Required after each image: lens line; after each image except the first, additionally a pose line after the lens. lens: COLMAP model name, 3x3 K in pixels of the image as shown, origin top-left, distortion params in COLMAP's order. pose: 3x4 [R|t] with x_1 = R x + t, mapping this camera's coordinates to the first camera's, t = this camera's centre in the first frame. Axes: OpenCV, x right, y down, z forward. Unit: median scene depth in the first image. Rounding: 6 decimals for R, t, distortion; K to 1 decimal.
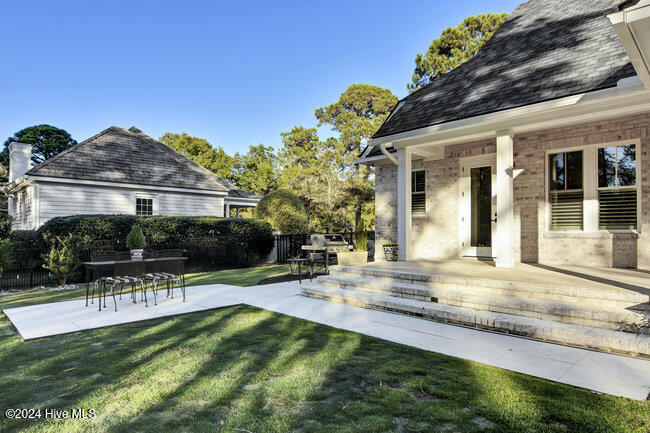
lens RADIAL K [[373.1, 0, 325.6], [0, 373.1, 229.5], [0, 0, 1]] dist [-0.001632, -0.000343]
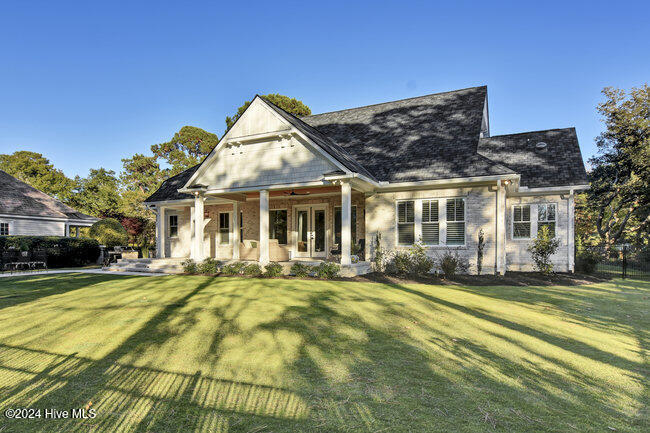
lens RADIAL K [[386.0, 0, 323.3], [0, 386.0, 252.2], [0, 0, 1]] dist [-0.005120, -0.001115]
pose [[0.946937, -0.004897, 0.321383, 0.160004], [-0.000769, 0.999847, 0.017501, 0.003218], [-0.321419, -0.016820, 0.946788, -0.597851]]
